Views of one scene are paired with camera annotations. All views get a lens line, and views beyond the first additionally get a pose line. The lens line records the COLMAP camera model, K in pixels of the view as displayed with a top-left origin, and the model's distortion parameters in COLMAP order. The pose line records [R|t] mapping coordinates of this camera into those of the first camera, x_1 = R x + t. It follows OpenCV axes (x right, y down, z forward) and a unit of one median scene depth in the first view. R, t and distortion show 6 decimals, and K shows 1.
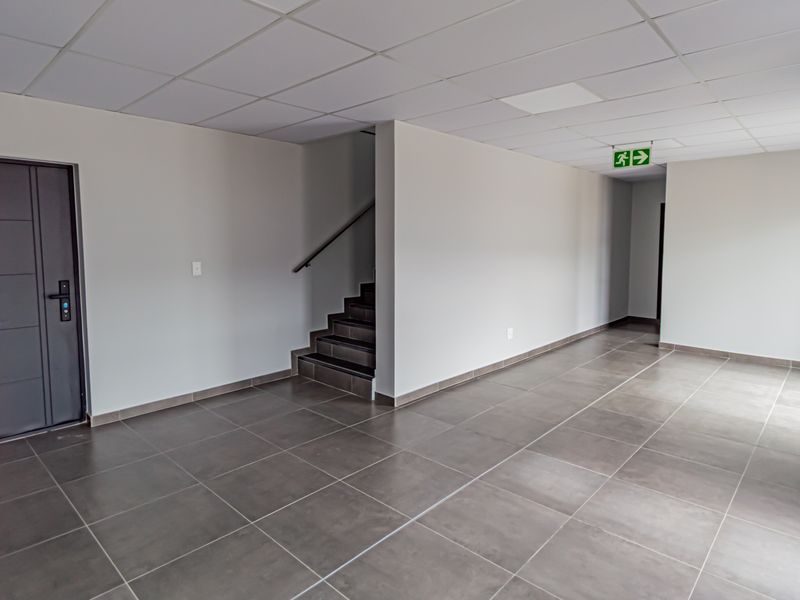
lens RADIAL K [[476.8, 0, 399.0], [0, 476.8, 279.8], [0, 0, 1]] dist [0.006453, 0.003278]
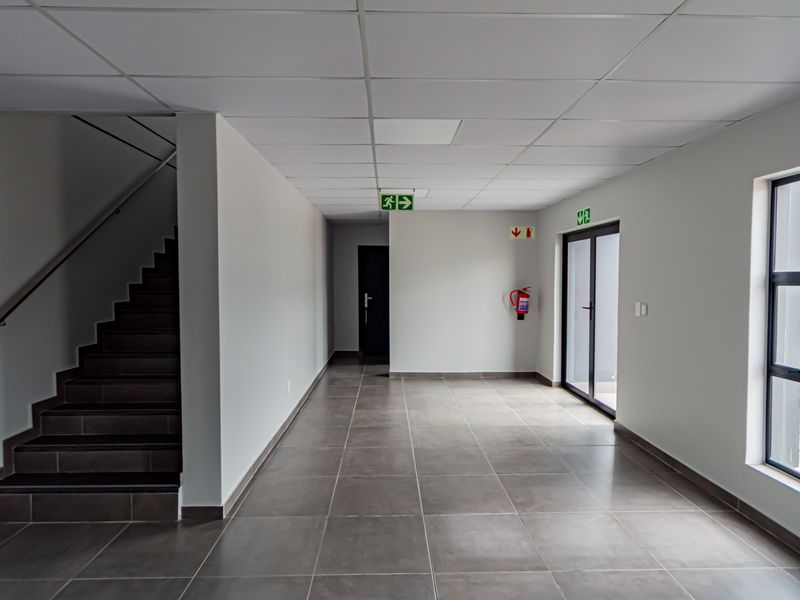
lens RADIAL K [[476.8, 0, 401.7], [0, 476.8, 298.8], [0, 0, 1]] dist [0.006453, 0.003278]
pose [[0.711684, -0.031478, 0.701794, -0.293727], [0.058649, 0.998170, -0.014704, -0.029199], [-0.700047, 0.051624, 0.712228, 0.289681]]
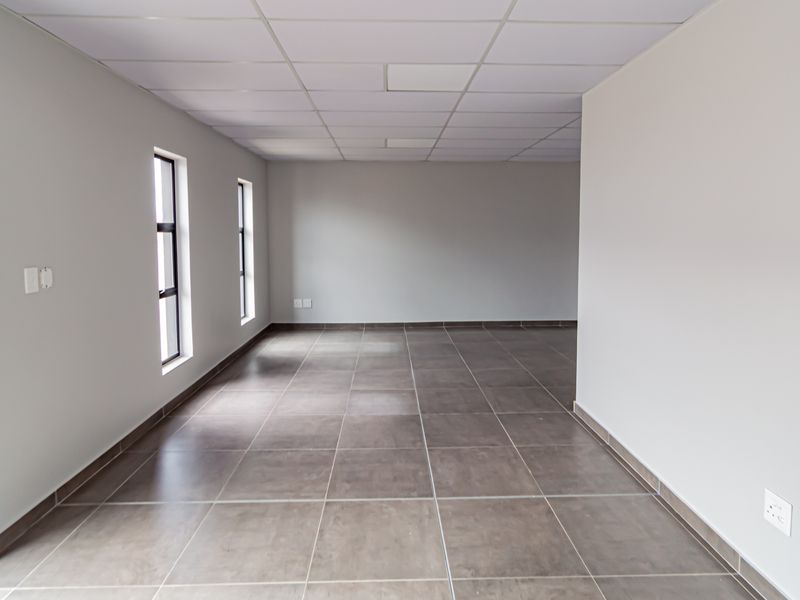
lens RADIAL K [[476.8, 0, 399.4], [0, 476.8, 295.1], [0, 0, 1]] dist [0.006453, 0.003278]
pose [[-0.716636, 0.097698, -0.690571, 0.806043], [-0.055917, 0.978905, 0.196517, -0.105965], [0.695202, 0.179446, -0.696056, 1.312701]]
